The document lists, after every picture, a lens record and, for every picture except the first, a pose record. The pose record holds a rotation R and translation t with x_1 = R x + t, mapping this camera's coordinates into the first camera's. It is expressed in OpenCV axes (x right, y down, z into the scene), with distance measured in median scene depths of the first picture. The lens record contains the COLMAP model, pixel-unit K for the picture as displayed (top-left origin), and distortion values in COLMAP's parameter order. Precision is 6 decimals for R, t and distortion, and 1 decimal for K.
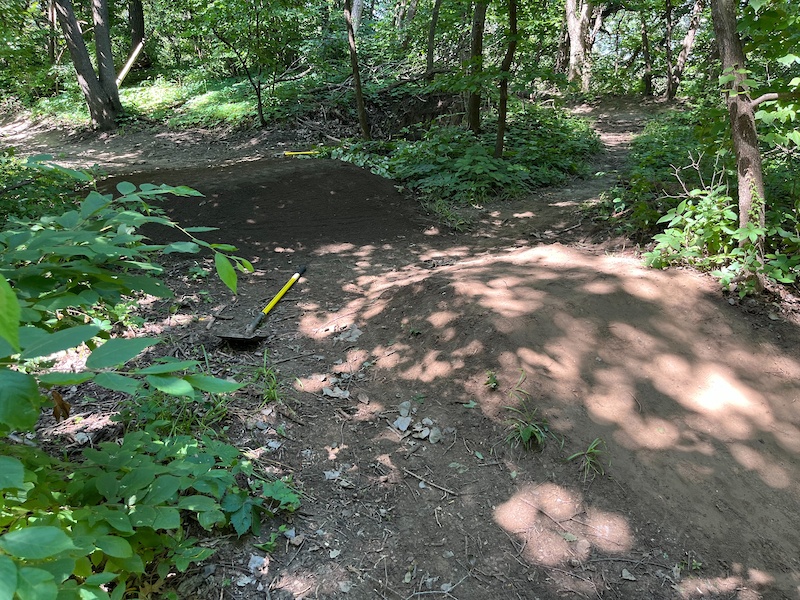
lens RADIAL K [[604.8, 0, 396.9], [0, 604.8, 296.4], [0, 0, 1]] dist [0.010637, -0.004064]
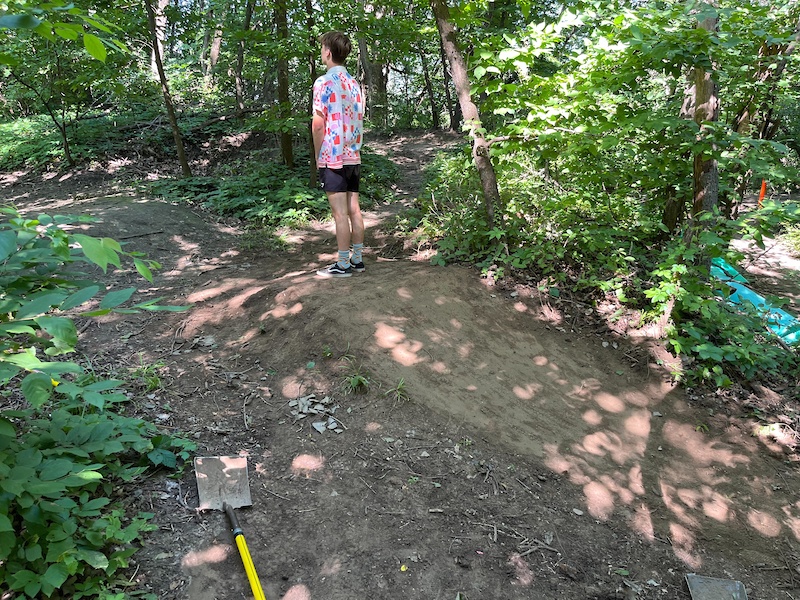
lens RADIAL K [[604.8, 0, 398.4], [0, 604.8, 303.2], [0, 0, 1]] dist [0.010637, -0.004064]
pose [[0.954247, -0.094069, 0.283837, -0.071798], [0.104757, 0.994239, -0.022676, 0.087795], [-0.280068, 0.051373, 0.958604, -0.382771]]
